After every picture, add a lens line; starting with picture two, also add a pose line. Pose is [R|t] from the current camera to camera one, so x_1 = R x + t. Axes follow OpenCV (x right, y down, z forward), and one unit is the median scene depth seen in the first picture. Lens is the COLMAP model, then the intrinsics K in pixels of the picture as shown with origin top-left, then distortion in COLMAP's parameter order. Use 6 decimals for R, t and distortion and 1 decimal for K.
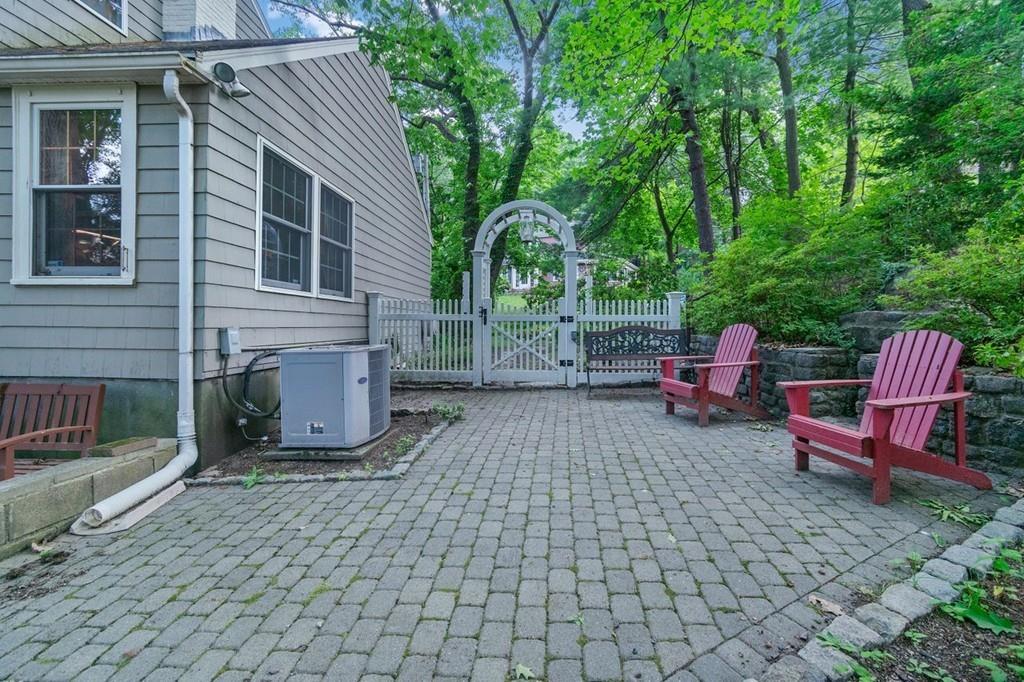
lens RADIAL K [[449.9, 0, 510.7], [0, 449.9, 335.3], [0, 0, 1]] dist [0.002257, -0.000750]
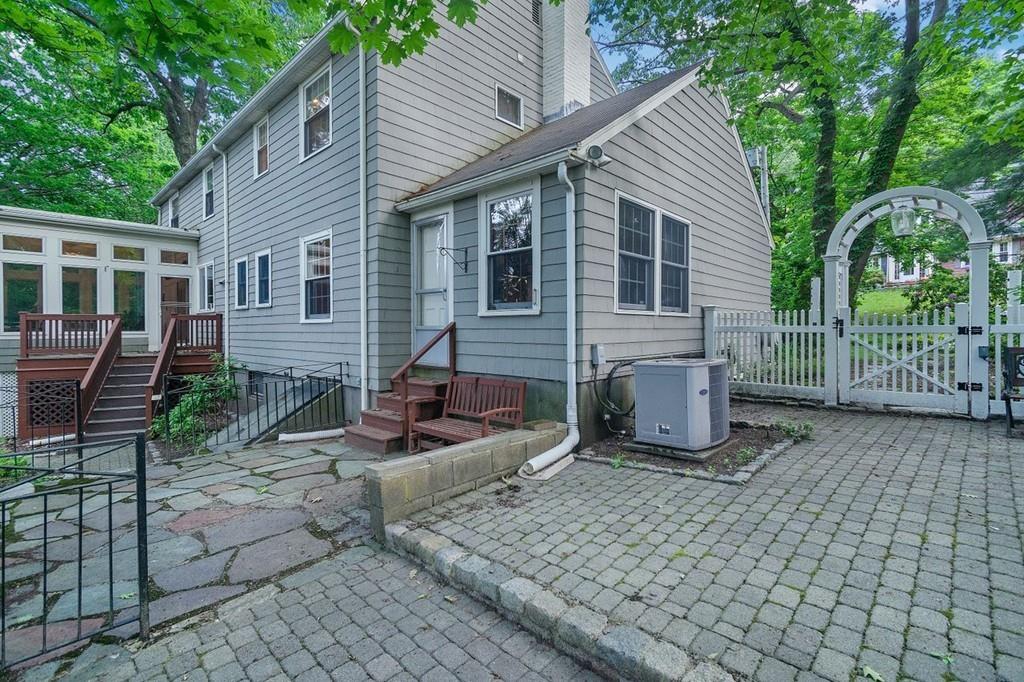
lens RADIAL K [[449.9, 0, 510.7], [0, 449.9, 335.3], [0, 0, 1]] dist [0.002257, -0.000750]
pose [[0.765754, -0.004182, -0.643120, 0.025410], [0.000188, 0.999980, -0.006278, -0.034839], [0.643133, 0.004686, 0.765740, -0.172939]]
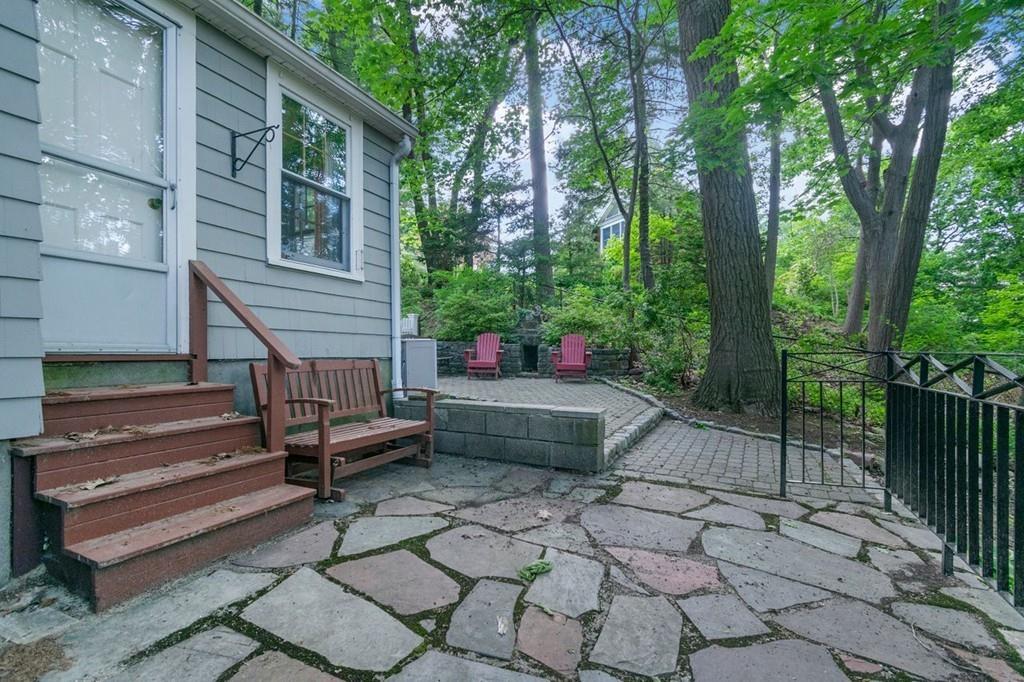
lens RADIAL K [[452.8, 0, 517.5], [0, 452.8, 346.4], [0, 0, 1]] dist [0.002636, 0.000092]
pose [[0.399624, -0.005269, 0.916664, -1.871753], [0.019119, 0.999814, -0.002588, 0.081586], [-0.916480, 0.018560, 0.399650, 0.109738]]
